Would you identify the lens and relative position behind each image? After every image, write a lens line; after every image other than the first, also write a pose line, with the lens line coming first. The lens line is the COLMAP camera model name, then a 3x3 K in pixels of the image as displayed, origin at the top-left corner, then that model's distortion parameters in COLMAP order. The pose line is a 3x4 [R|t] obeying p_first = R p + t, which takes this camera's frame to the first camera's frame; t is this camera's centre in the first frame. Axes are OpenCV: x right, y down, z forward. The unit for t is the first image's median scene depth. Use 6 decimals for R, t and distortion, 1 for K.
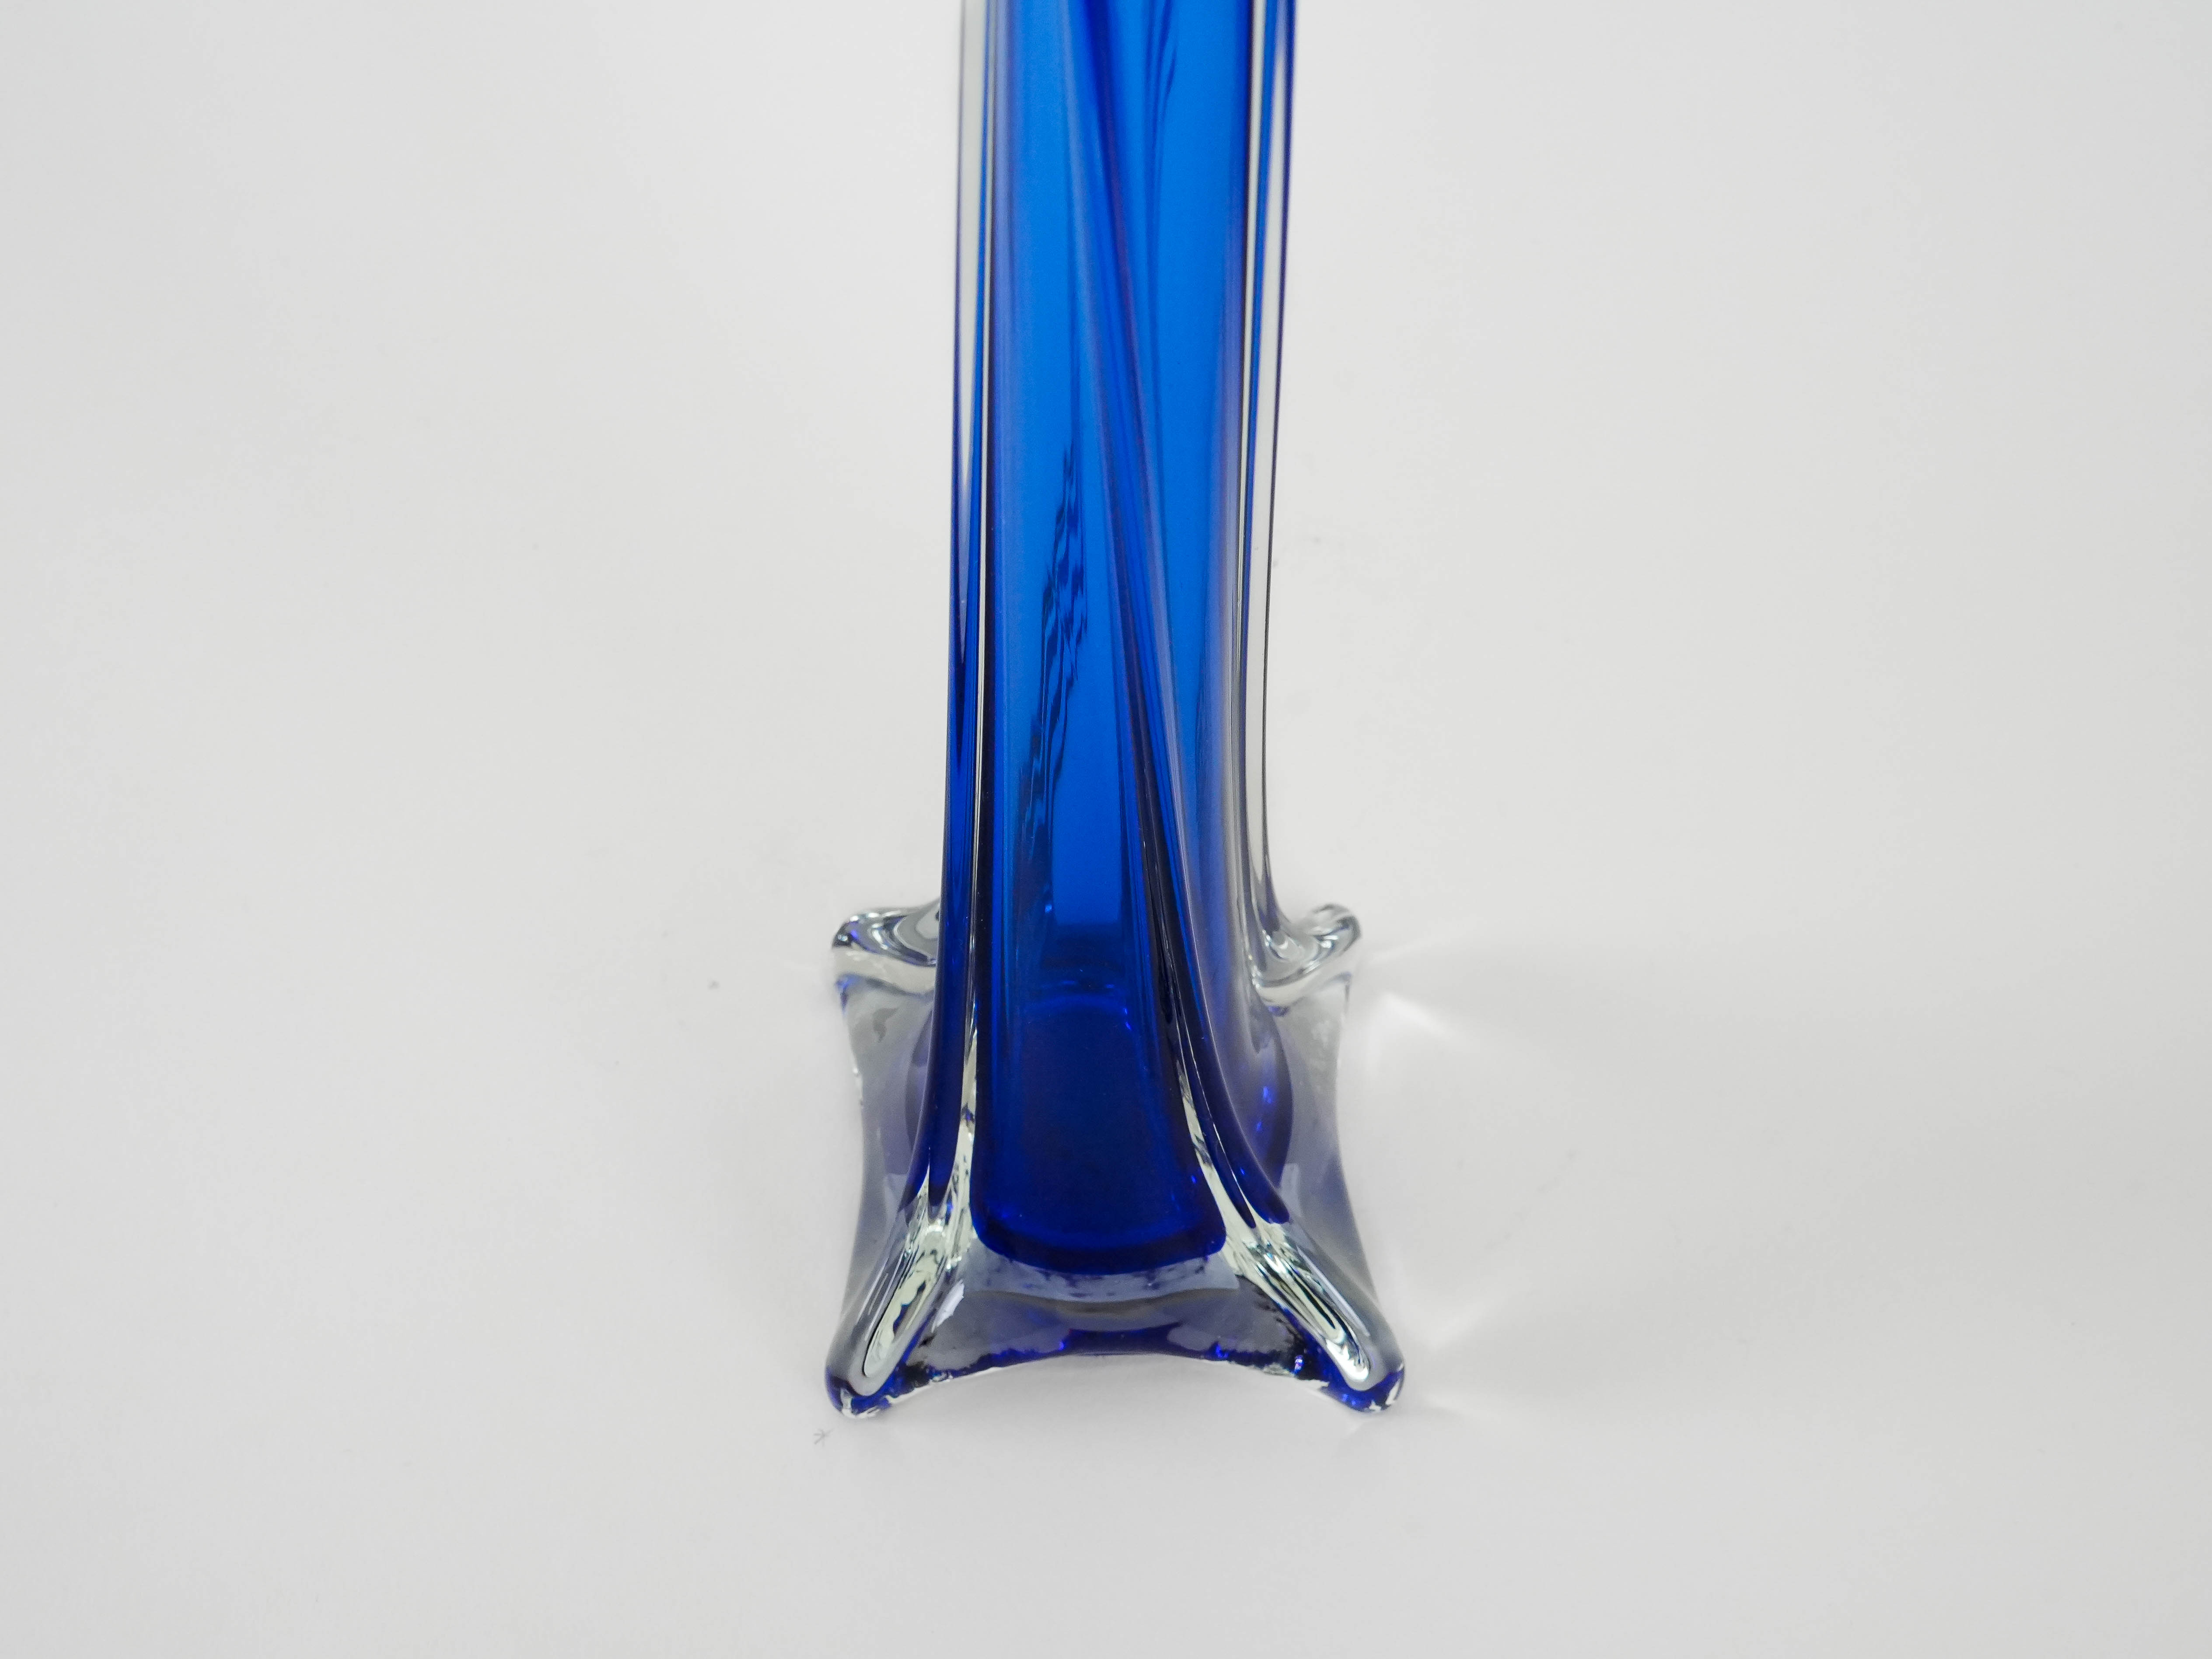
lens RADIAL K [[1995.6, 0, 1106.0], [0, 1995.6, 829.5], [0, 0, 1]] dist [-0.009706, -0.004632]
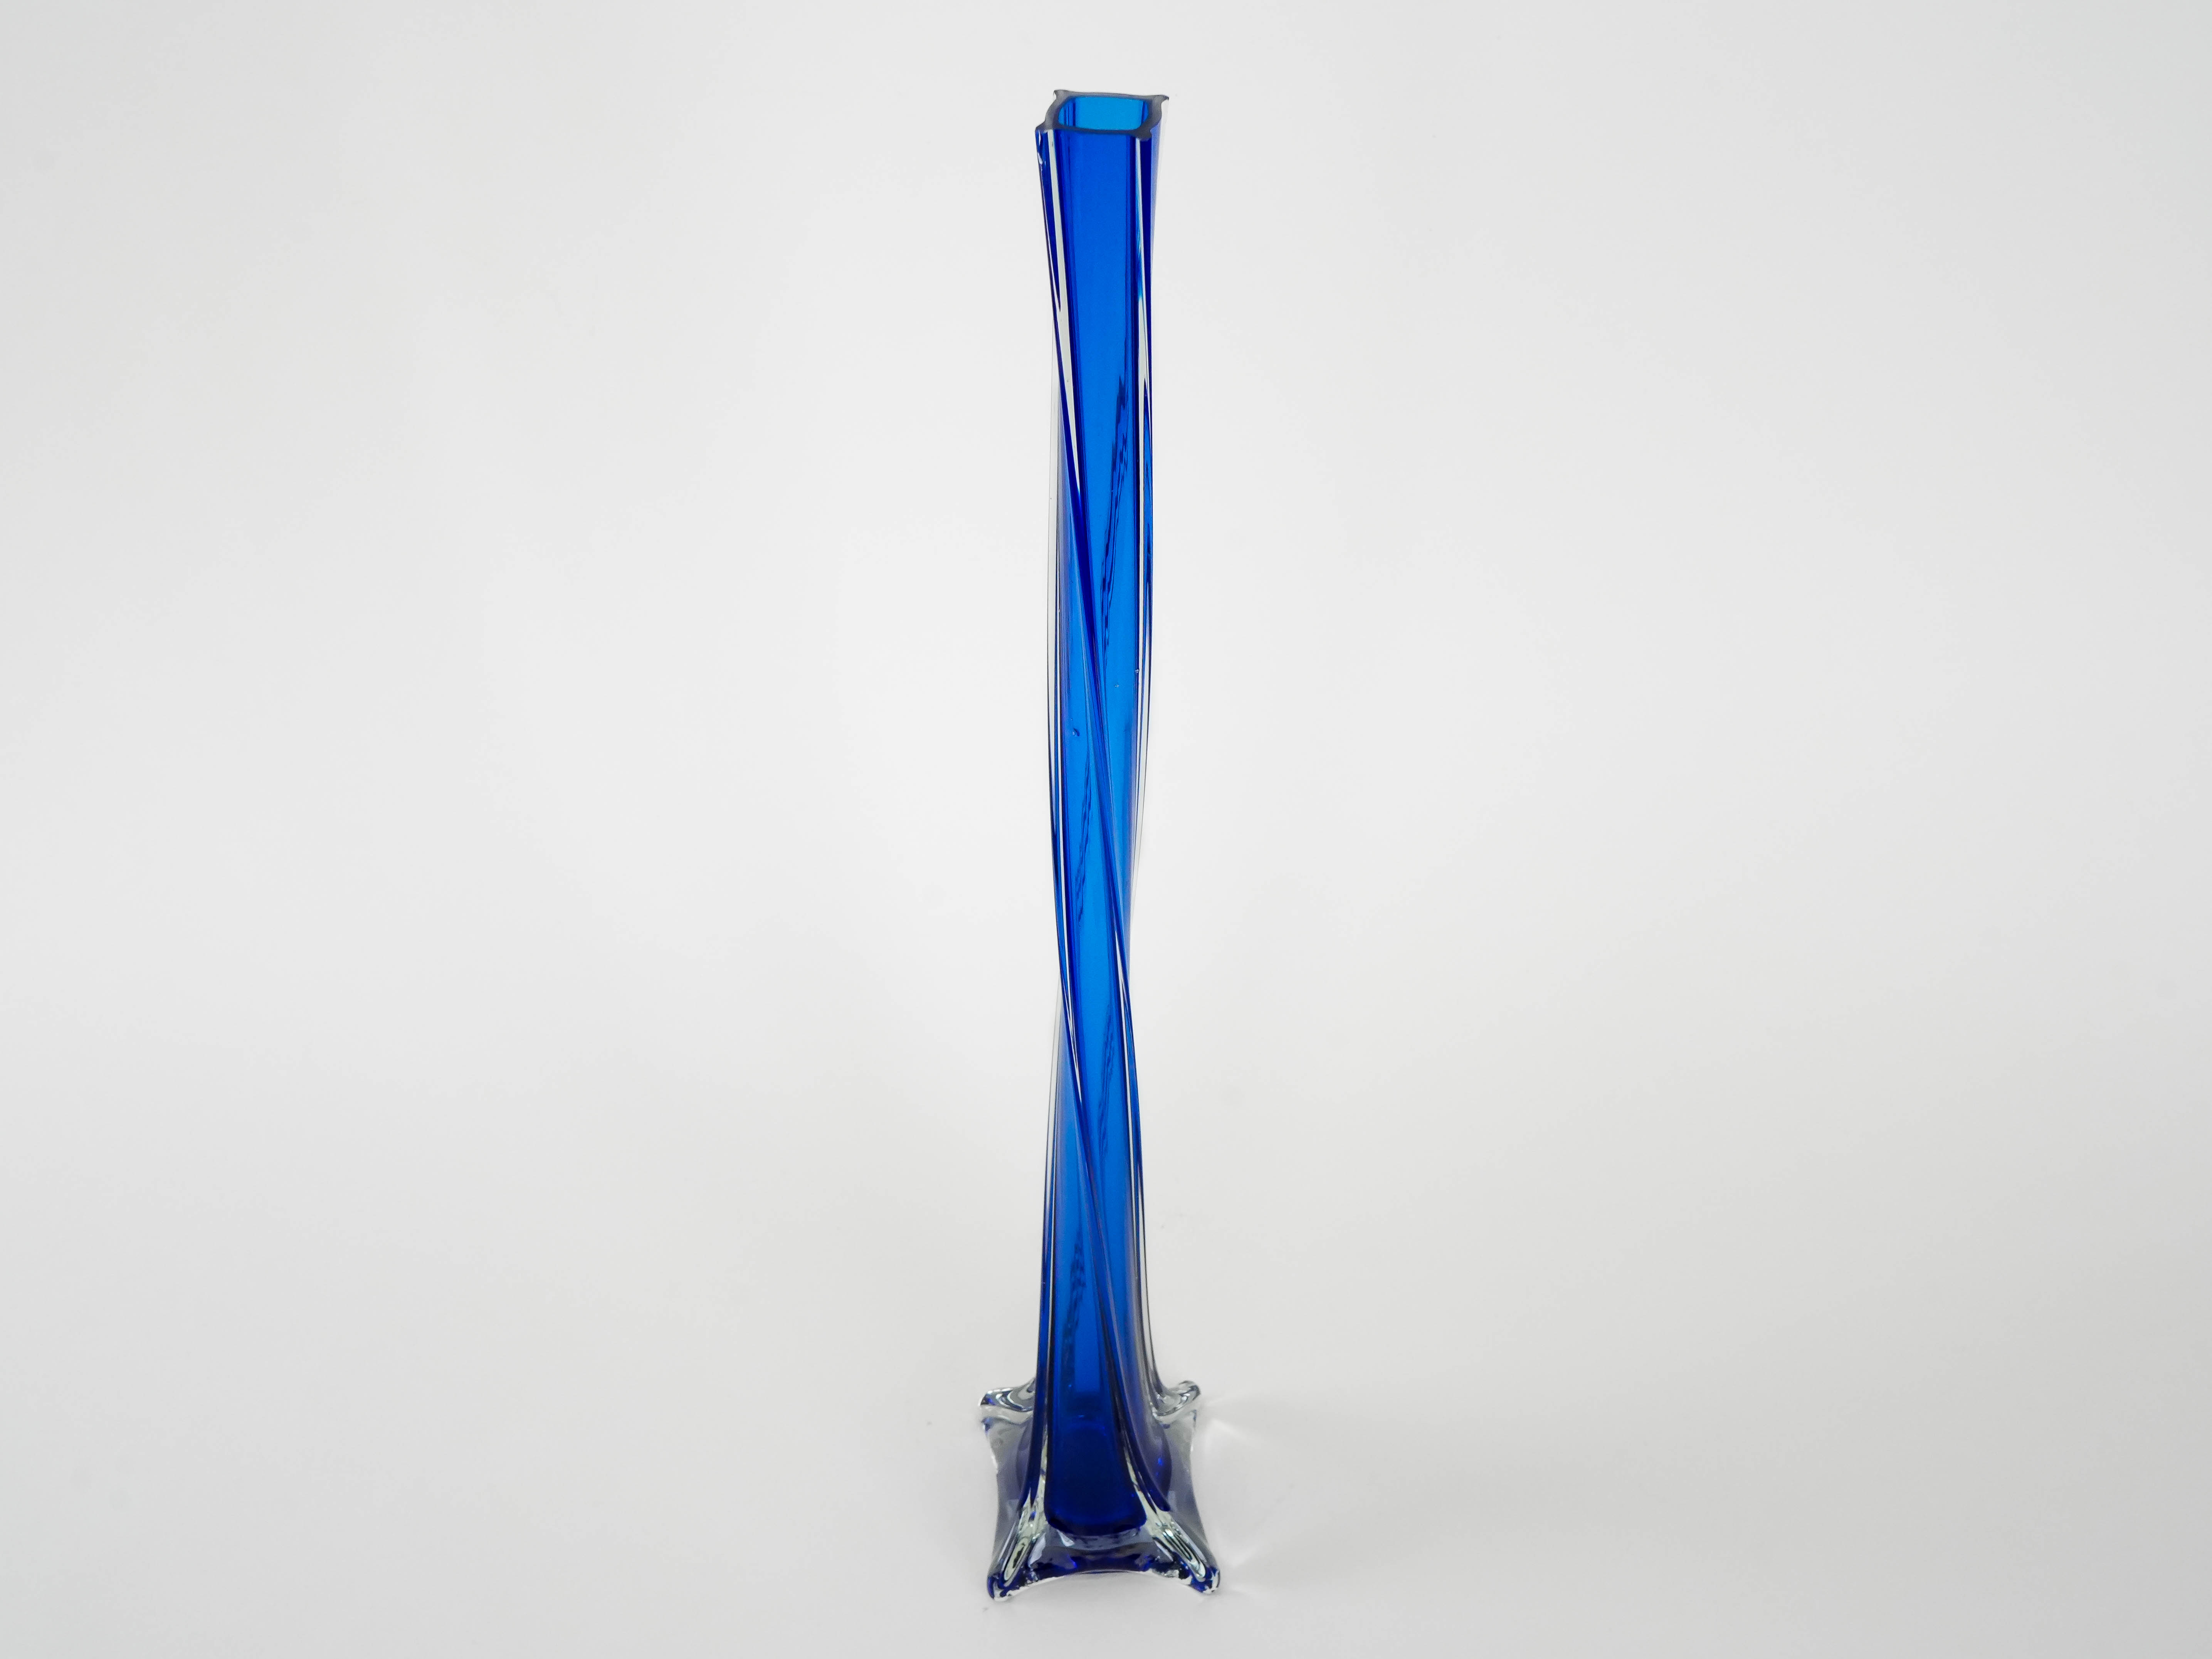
lens RADIAL K [[1995.6, 0, 1106.0], [0, 1995.6, 829.5], [0, 0, 1]] dist [-0.009706, -0.004632]
pose [[0.999613, -0.025948, 0.010065, 0.006471], [0.027549, 0.973888, -0.225349, -0.077159], [-0.003954, 0.225539, 0.974226, -1.635394]]
